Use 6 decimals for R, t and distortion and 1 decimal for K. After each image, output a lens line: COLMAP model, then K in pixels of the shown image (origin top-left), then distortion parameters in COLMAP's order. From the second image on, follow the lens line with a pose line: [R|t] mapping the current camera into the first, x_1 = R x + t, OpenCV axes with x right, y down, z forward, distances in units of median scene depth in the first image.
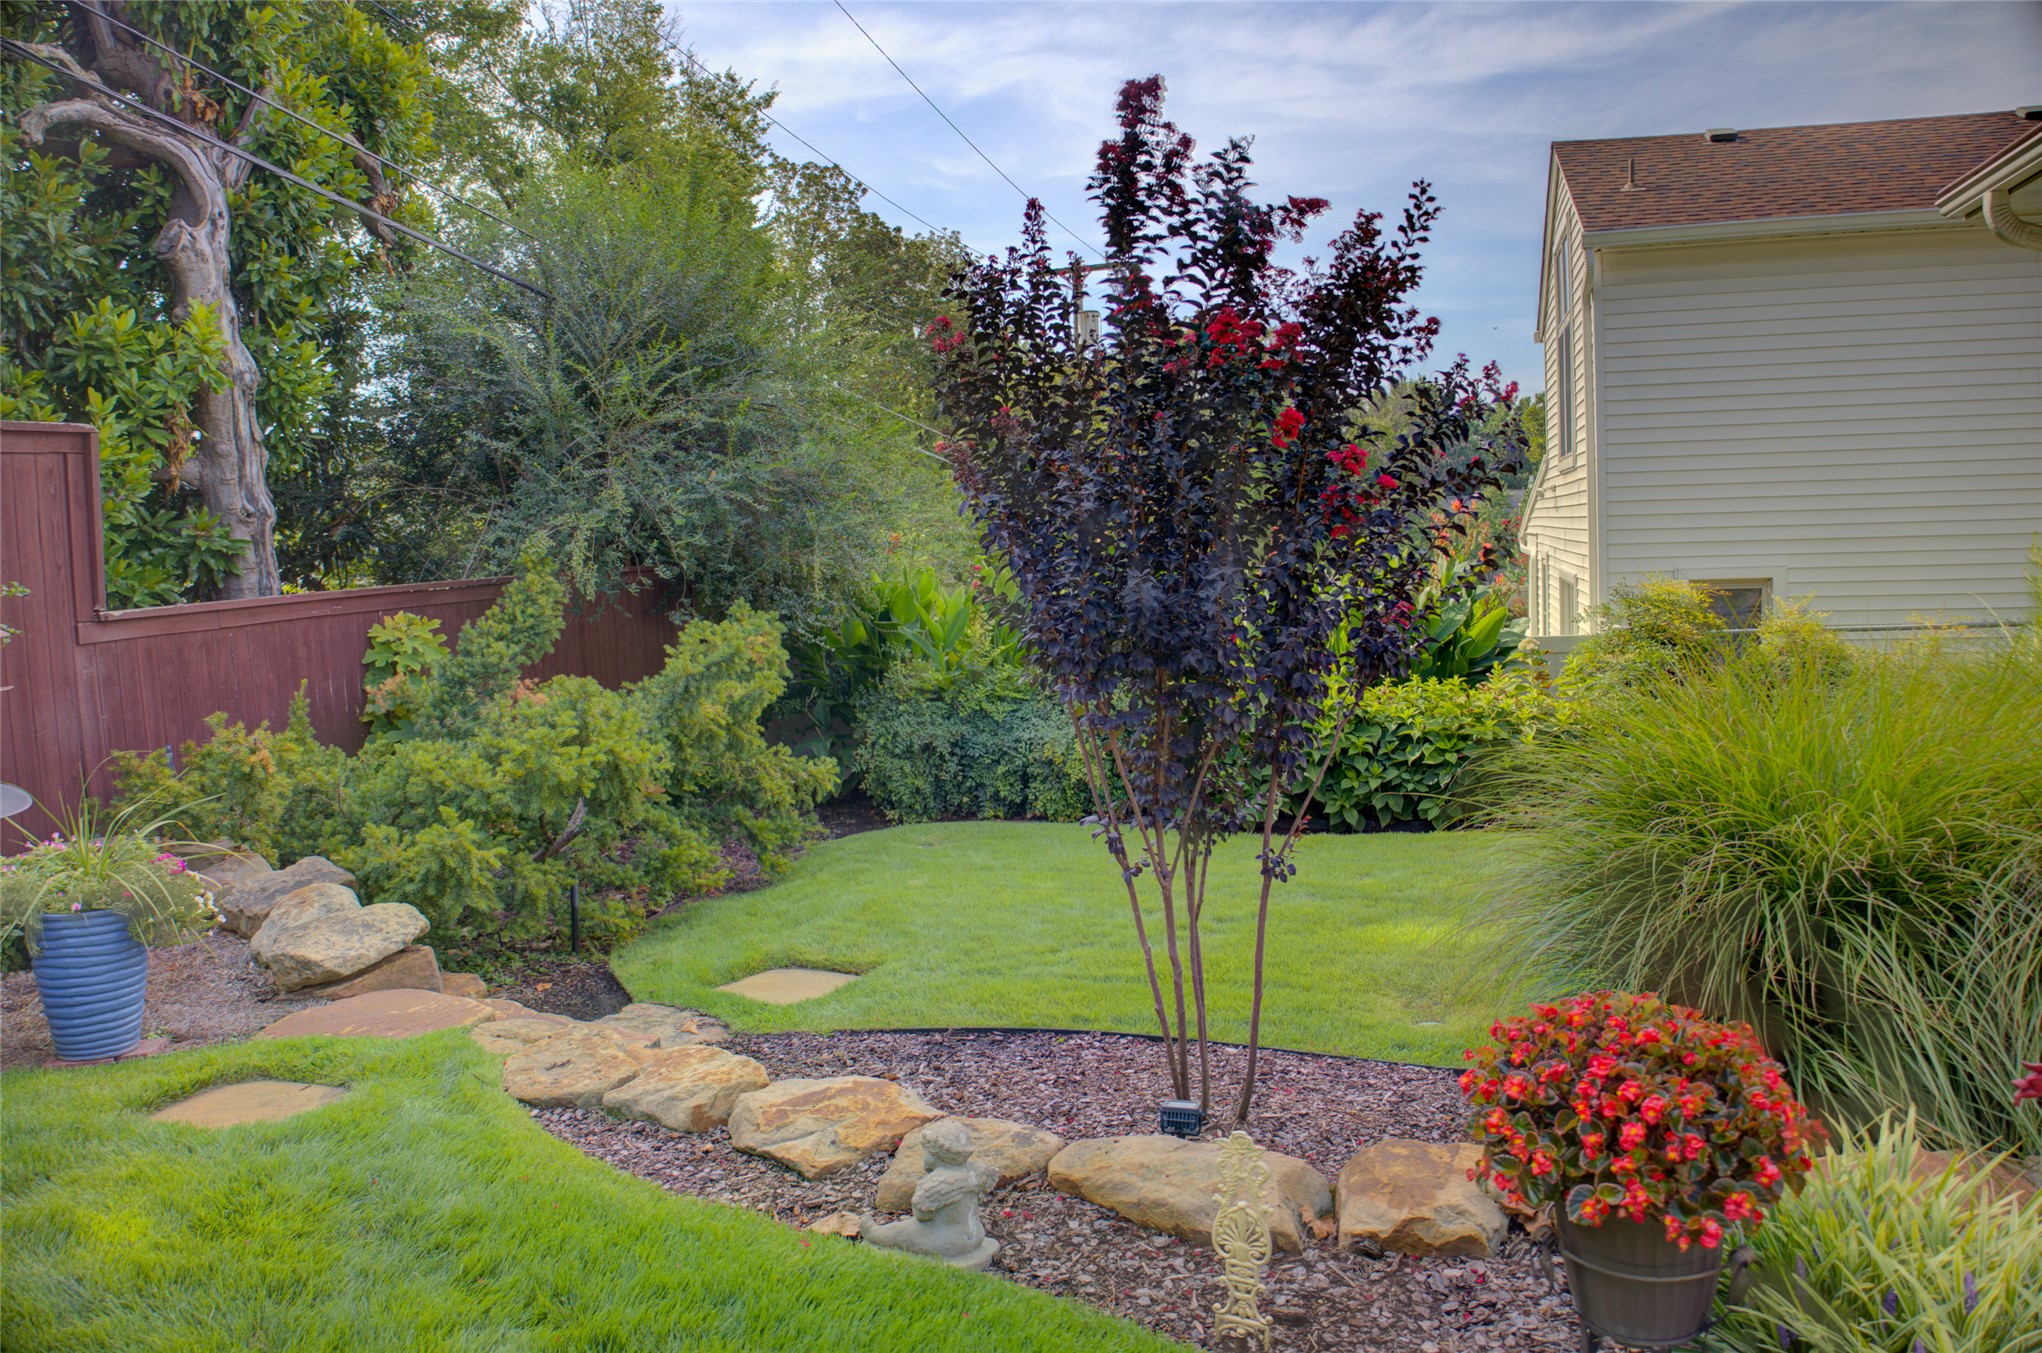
lens RADIAL K [[1415.4, 0, 1021.0], [0, 1415.4, 676.5], [0, 0, 1]] dist [-0.106640, 0.040635]
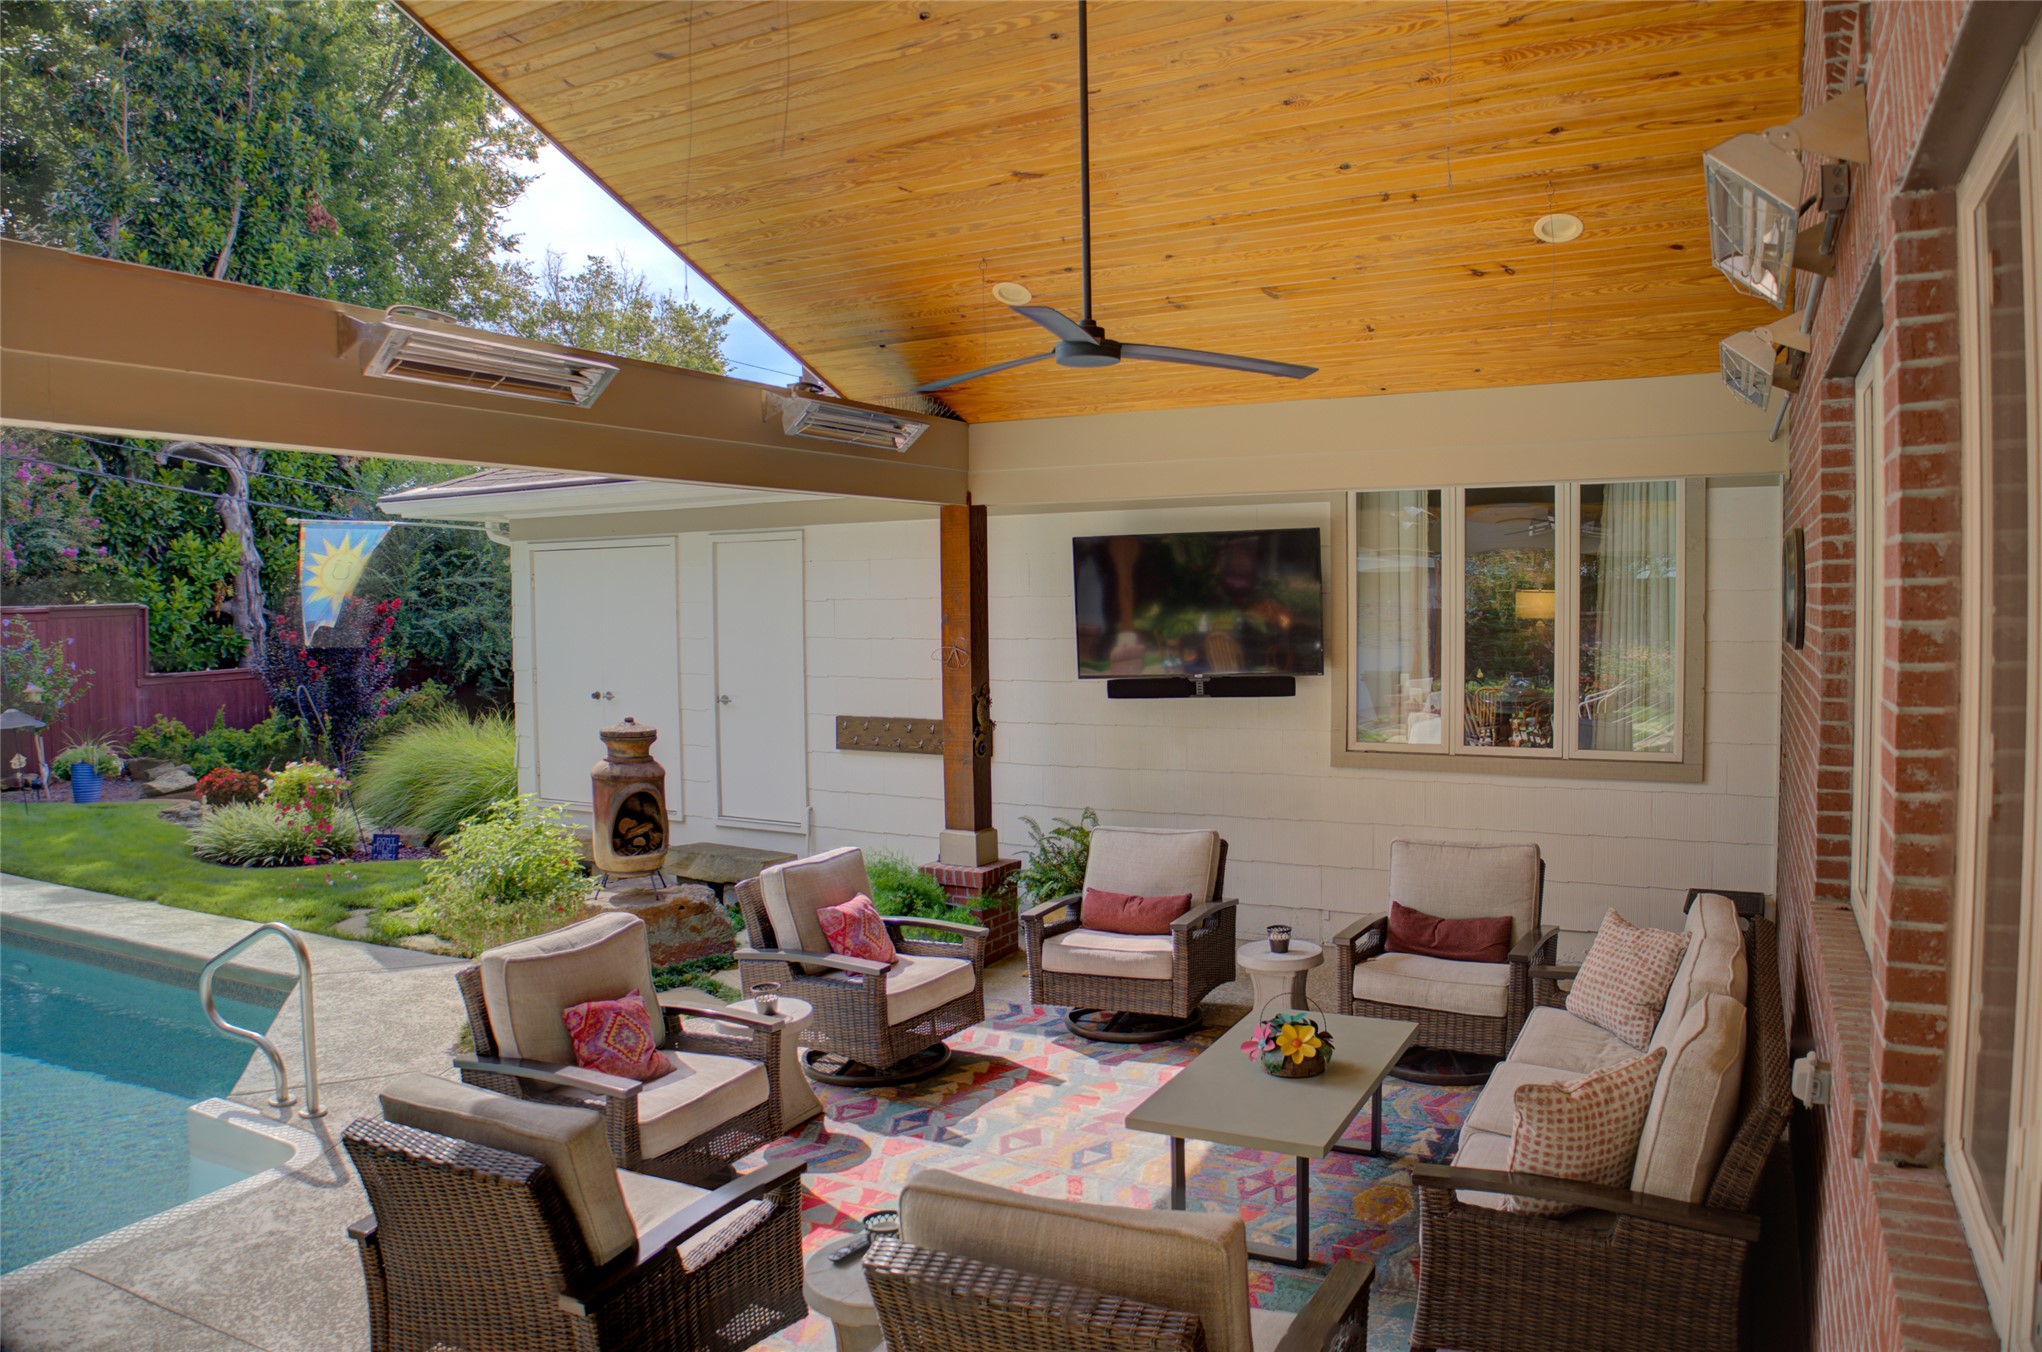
lens RADIAL K [[1412.5, 0, 1021.0], [0, 1412.5, 676.0], [0, 0, 1]] dist [-0.155353, 0.104097]
pose [[0.981482, 0.038622, -0.187621, 1.064192], [-0.045919, 0.998342, -0.034699, -0.024189], [0.185970, 0.042672, 0.981628, -0.899041]]
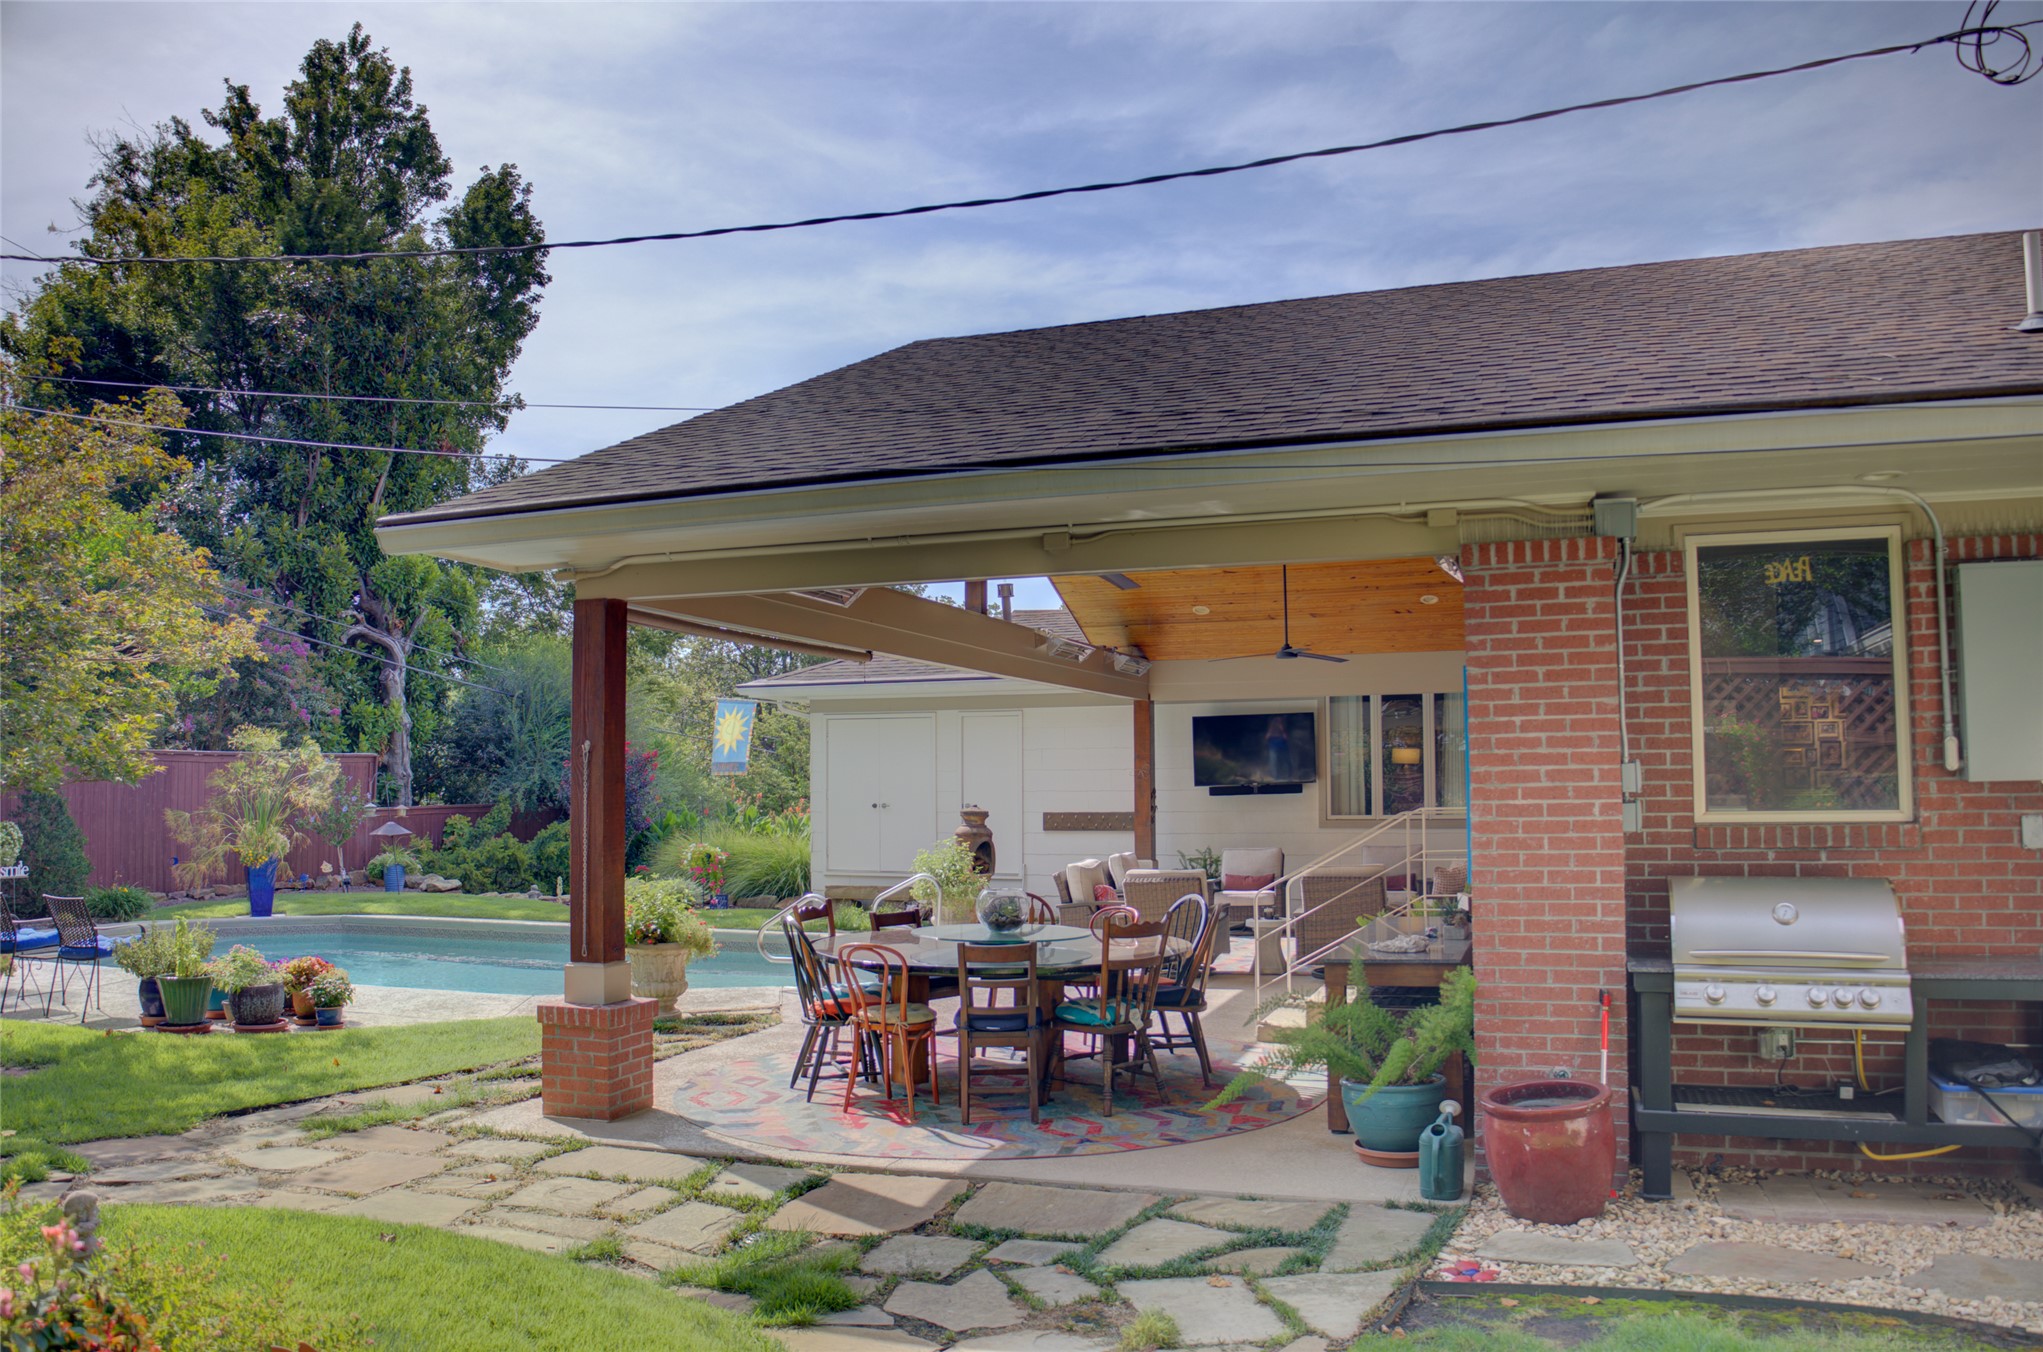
lens RADIAL K [[1524.5, 0, 1021.5], [0, 1524.5, 676.0], [0, 0, 1]] dist [-0.098849, 0.001773]
pose [[0.998345, 0.029801, -0.049194, 0.809460], [-0.037496, 0.985788, -0.163755, 0.128301], [0.043615, 0.165329, 0.985274, -1.932049]]
